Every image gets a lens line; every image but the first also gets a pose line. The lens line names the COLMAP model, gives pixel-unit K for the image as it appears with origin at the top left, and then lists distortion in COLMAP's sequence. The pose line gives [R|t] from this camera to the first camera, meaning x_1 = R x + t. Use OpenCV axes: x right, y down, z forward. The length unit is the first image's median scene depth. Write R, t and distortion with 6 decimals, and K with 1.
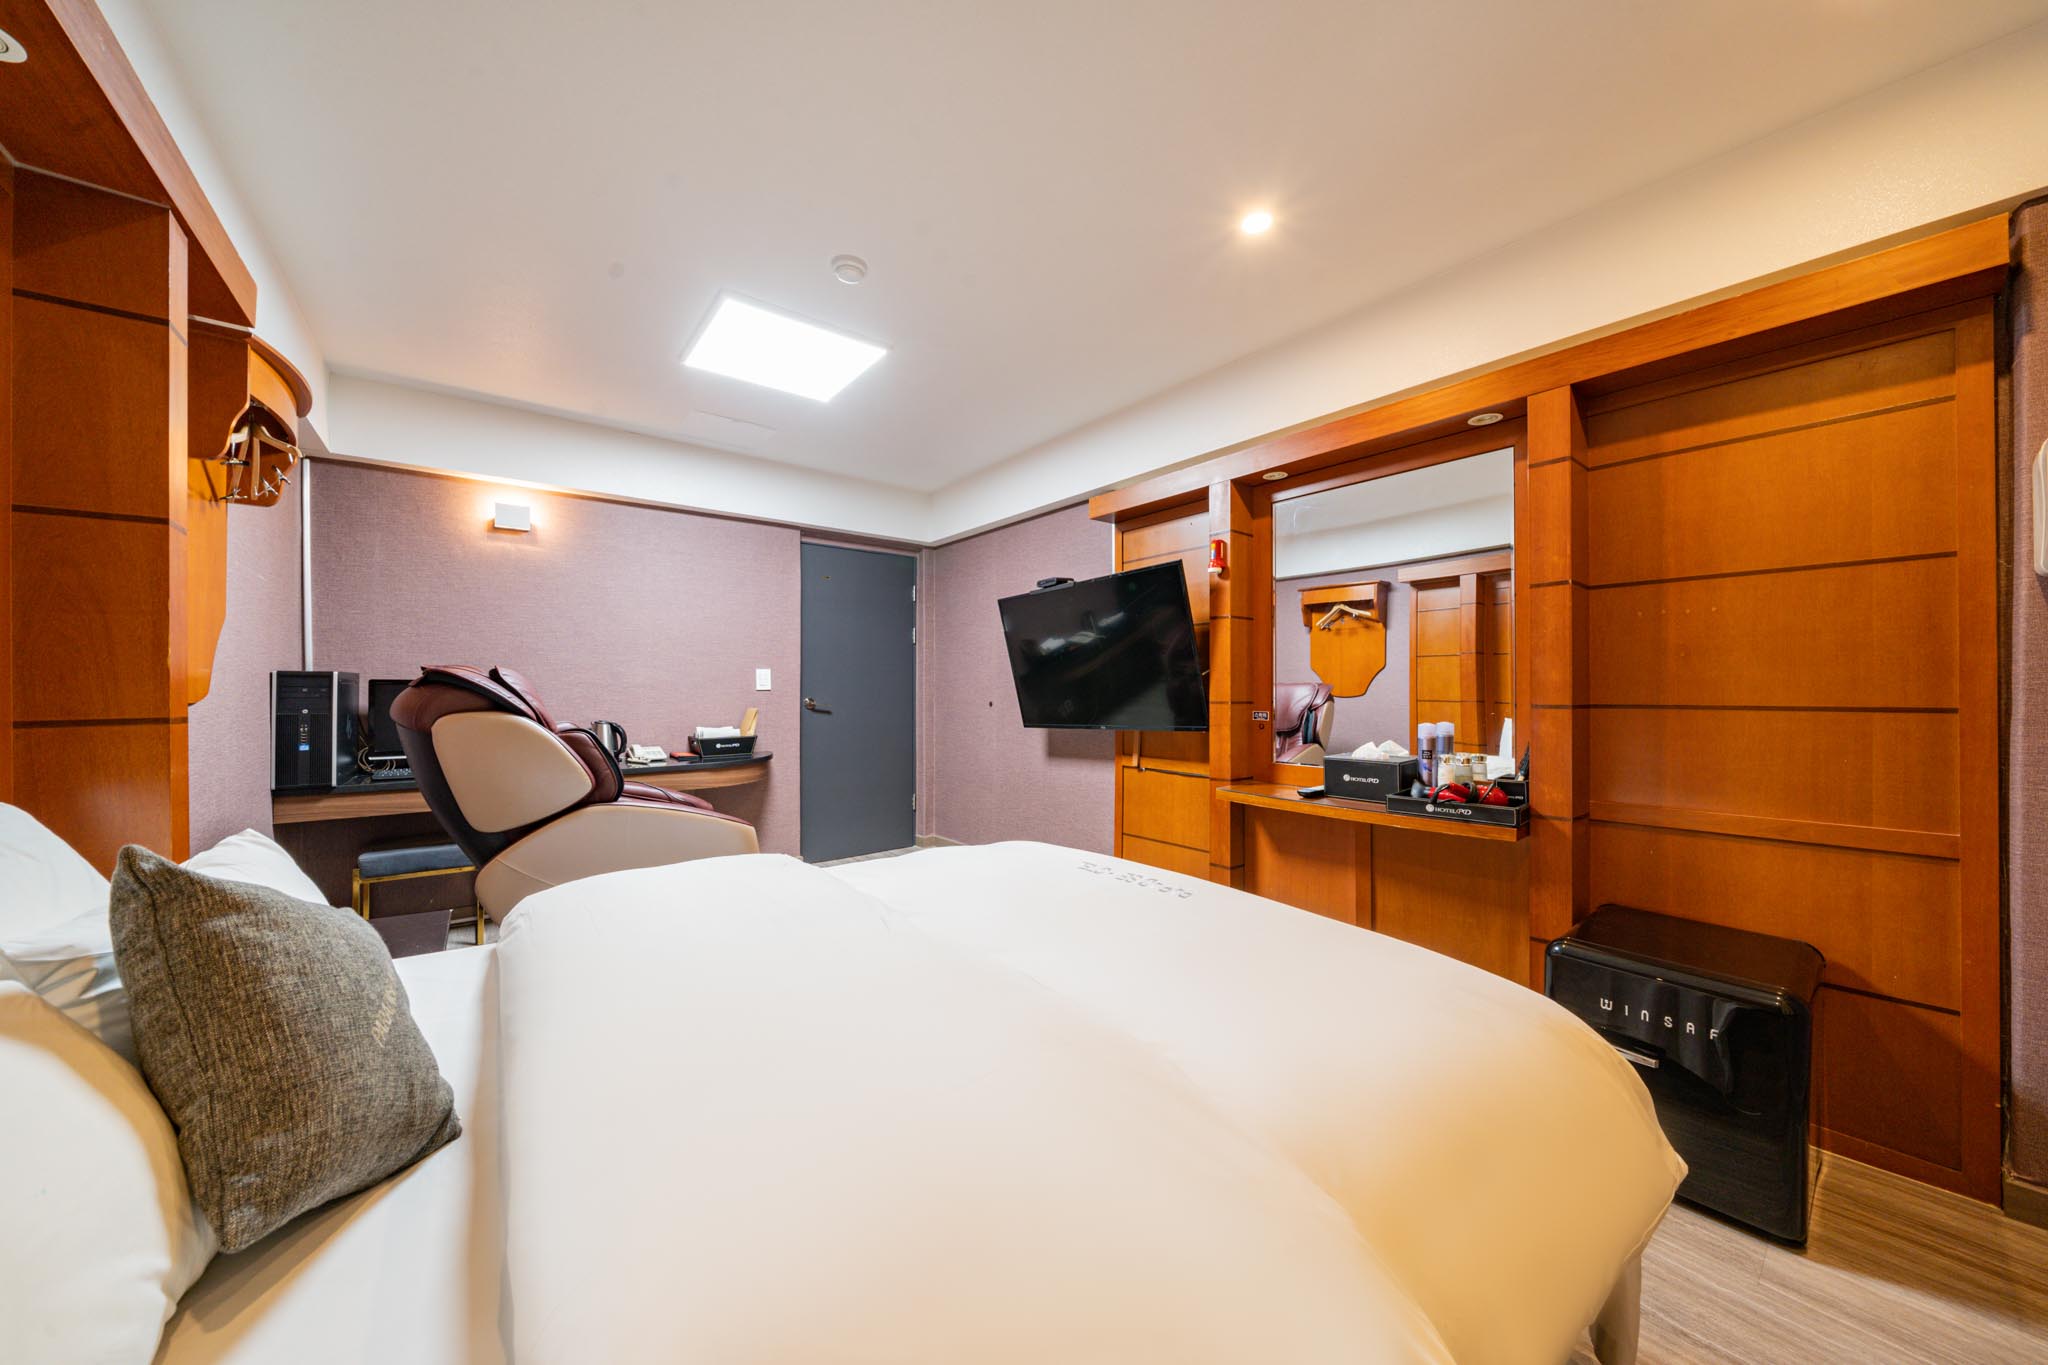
lens RADIAL K [[696.4, 0, 1024.4], [0, 696.4, 687.3], [0, 0, 1]] dist [0.001065, -0.000034]
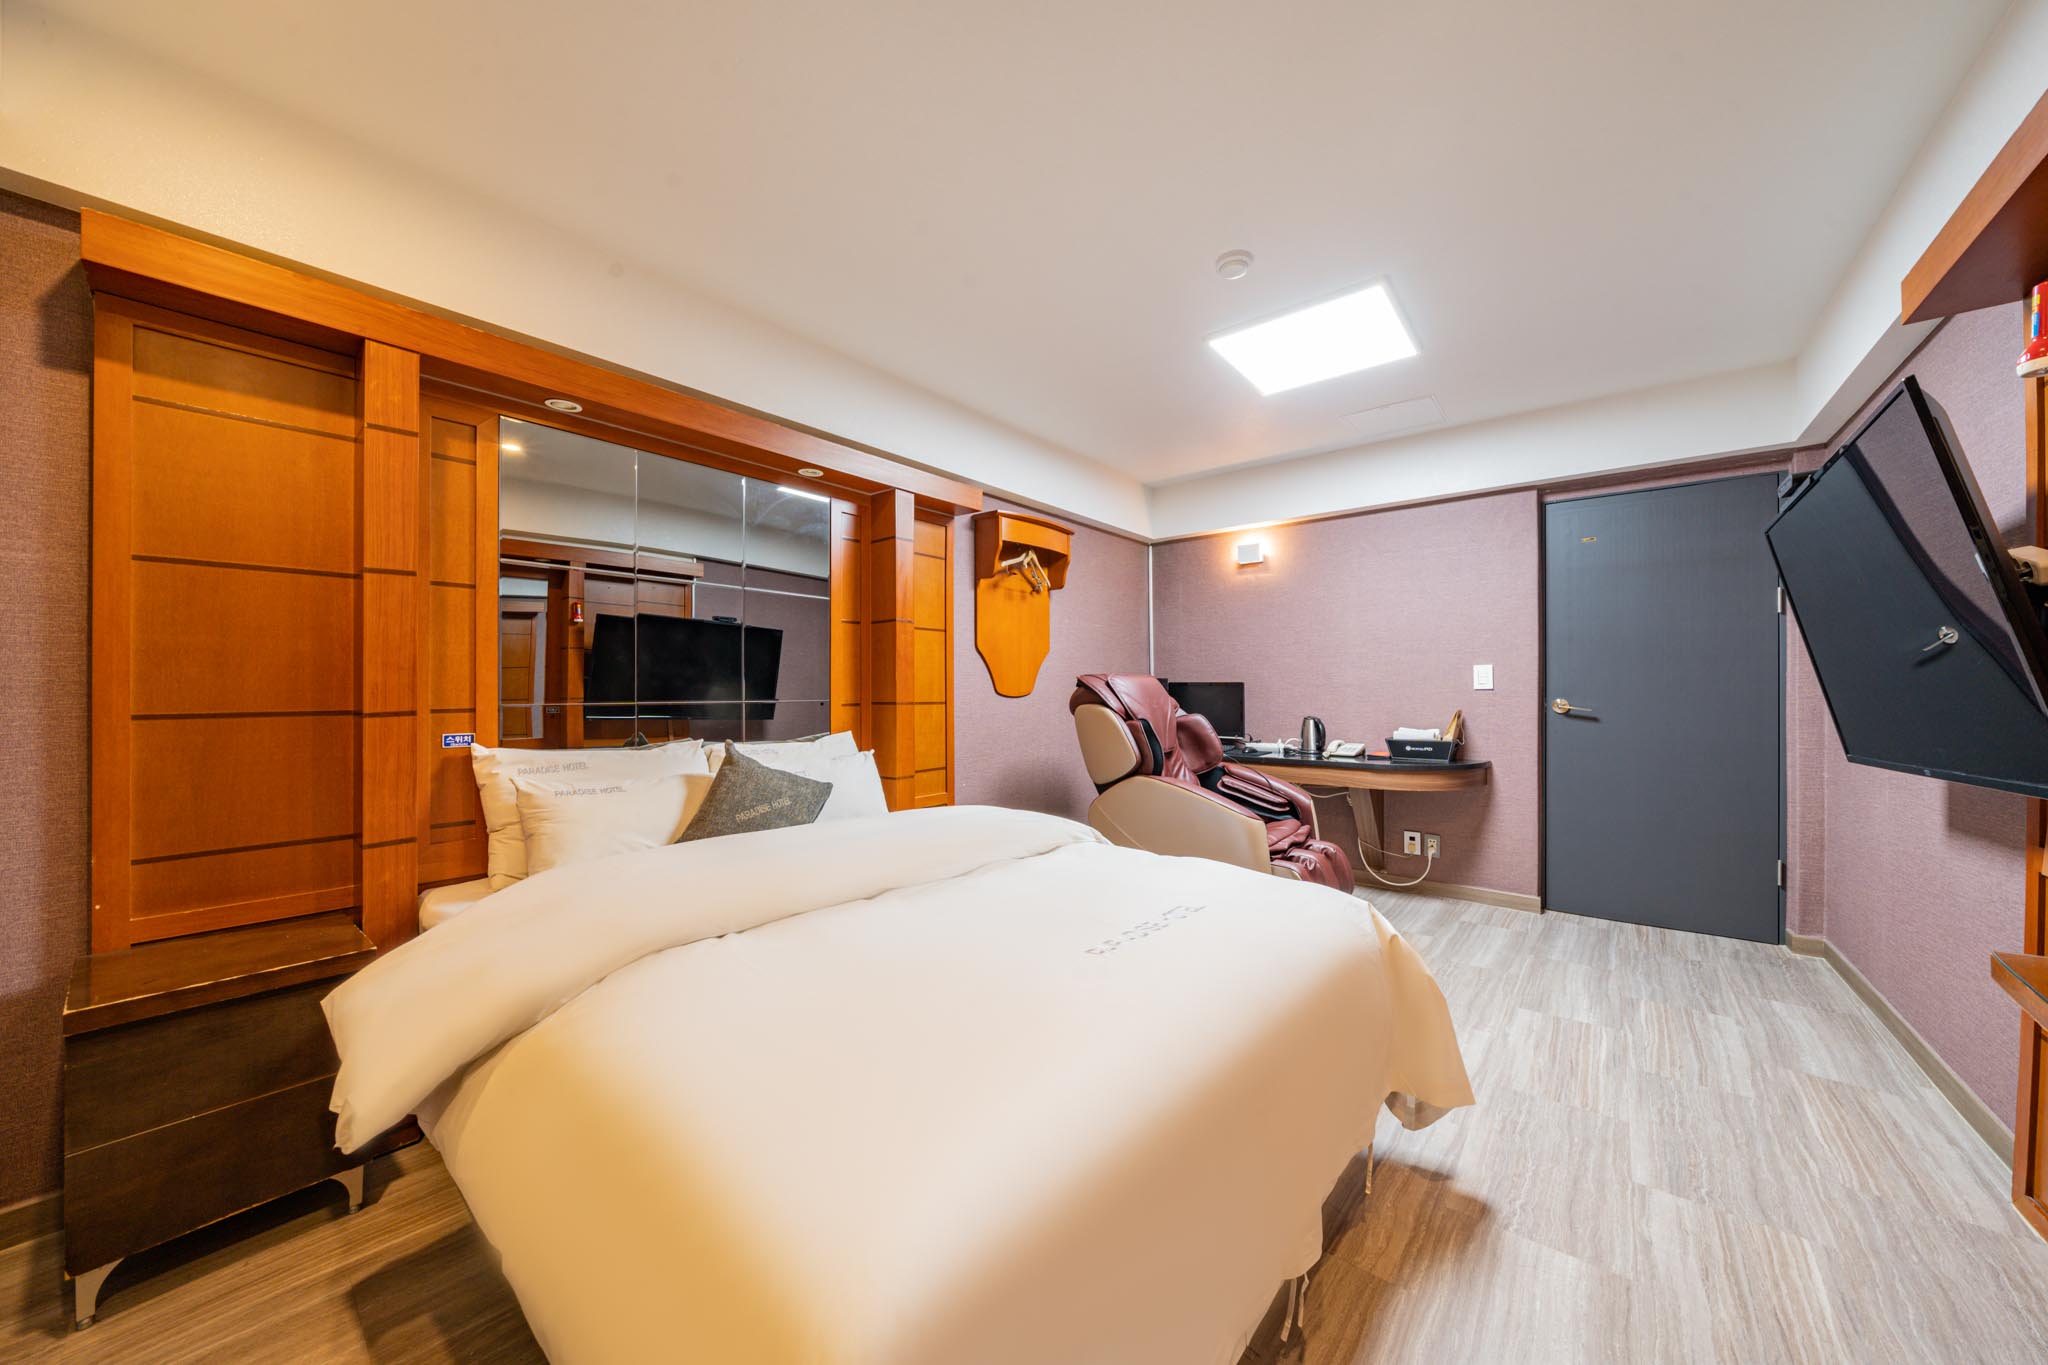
lens RADIAL K [[696.4, 0, 1024.4], [0, 696.4, 687.3], [0, 0, 1]] dist [0.001065, -0.000034]
pose [[0.215845, -0.004162, -0.976419, 0.416717], [0.004998, 0.999983, -0.003157, 0.001565], [0.976415, -0.004199, 0.215863, 0.320706]]
